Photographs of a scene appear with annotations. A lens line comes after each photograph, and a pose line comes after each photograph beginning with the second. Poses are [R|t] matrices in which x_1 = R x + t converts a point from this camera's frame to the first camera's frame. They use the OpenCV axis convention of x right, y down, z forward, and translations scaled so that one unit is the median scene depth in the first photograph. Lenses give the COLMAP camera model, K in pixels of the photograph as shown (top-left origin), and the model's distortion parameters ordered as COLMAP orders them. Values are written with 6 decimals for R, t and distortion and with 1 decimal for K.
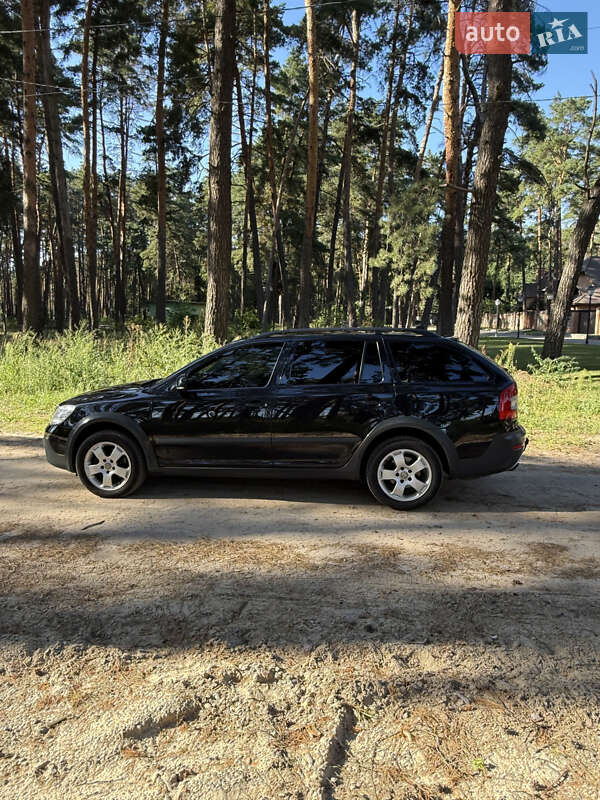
lens RADIAL K [[562.9, 0, 296.4], [0, 562.9, 398.8], [0, 0, 1]] dist [-0.010972, 0.003281]
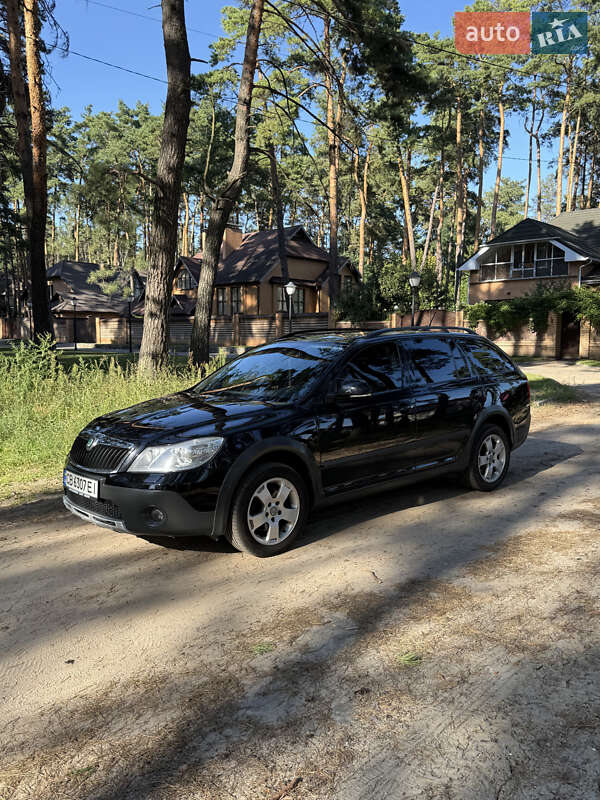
lens RADIAL K [[636.1, 0, 294.1], [0, 636.1, 402.1], [0, 0, 1]] dist [0.102104, -0.196271]
pose [[0.652837, -0.080660, 0.753192, -0.999797], [0.101423, 0.994669, 0.018611, -0.036874], [-0.750678, 0.064241, 0.657538, 0.453967]]
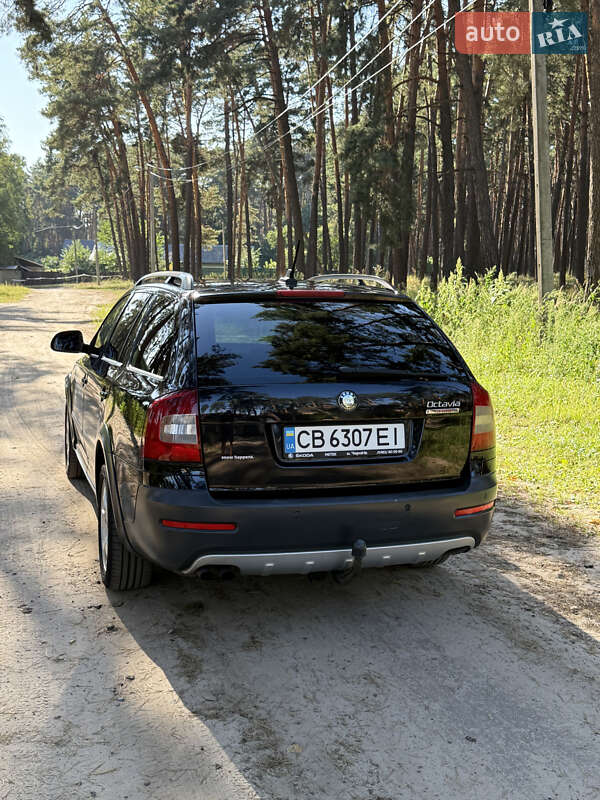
lens RADIAL K [[933.2, 0, 300.0], [0, 933.2, 400.0], [0, 0, 1]] dist [0.176269, -0.369909]
pose [[0.431042, 0.121553, -0.894107, 1.132638], [-0.122447, 0.989599, 0.075505, -0.090728], [0.893985, 0.076935, 0.441442, 0.737095]]
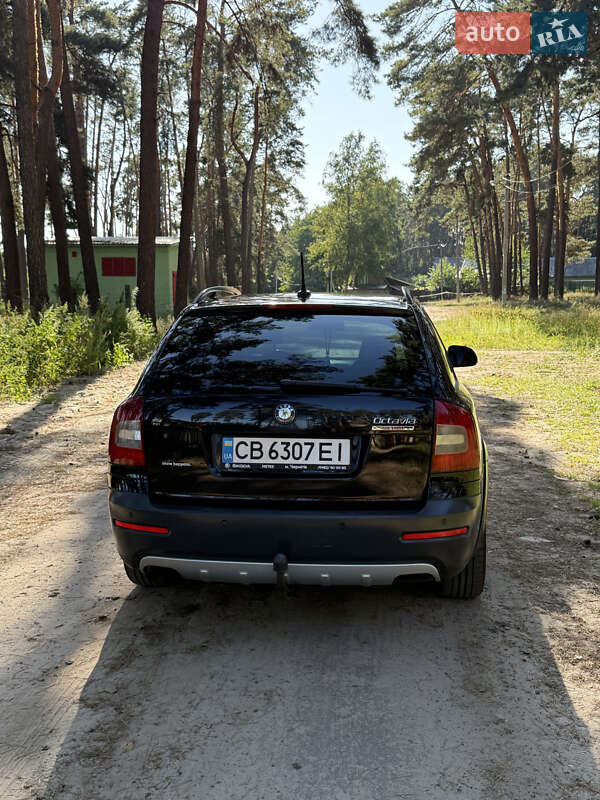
lens RADIAL K [[947.3, 0, 300.0], [0, 947.3, 400.0], [0, 0, 1]] dist [0.183441, -0.434358]
pose [[0.057418, 0.111785, -0.992072, 1.234963], [-0.120132, 0.987265, 0.104290, -0.131817], [0.991096, 0.113192, 0.070116, 1.084196]]
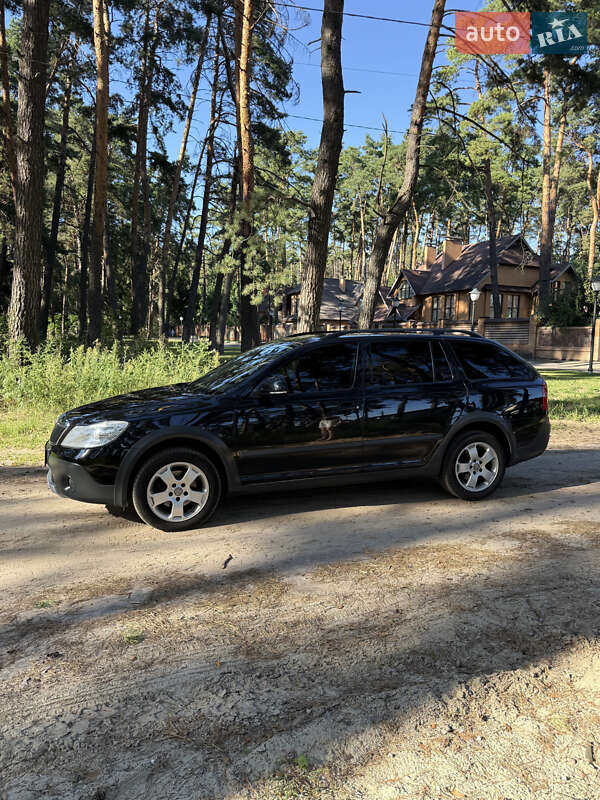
lens RADIAL K [[569.3, 0, 300.0], [0, 569.3, 400.0], [0, 0, 1]] dist [0.054337, -0.084677]
pose [[0.885823, -0.039490, 0.462340, -0.597151], [0.048942, 0.998766, -0.008462, 0.002438], [-0.461435, 0.030124, 0.886663, 0.191704]]
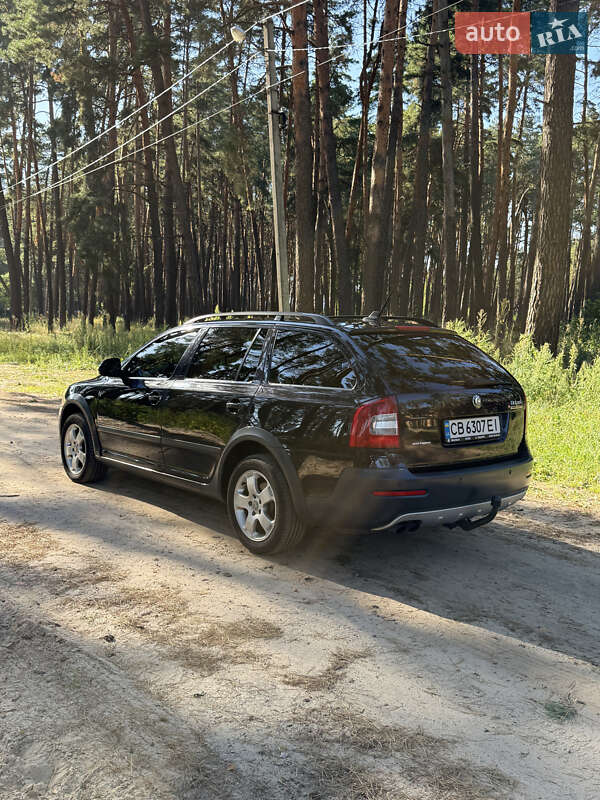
lens RADIAL K [[738.8, 0, 300.0], [0, 738.8, 400.0], [0, 0, 1]] dist [0.156435, -0.342506]
pose [[0.749354, 0.084240, -0.656789, 0.878560], [-0.106631, 0.994281, 0.005868, -0.017579], [0.653528, 0.065637, 0.754051, 0.277219]]
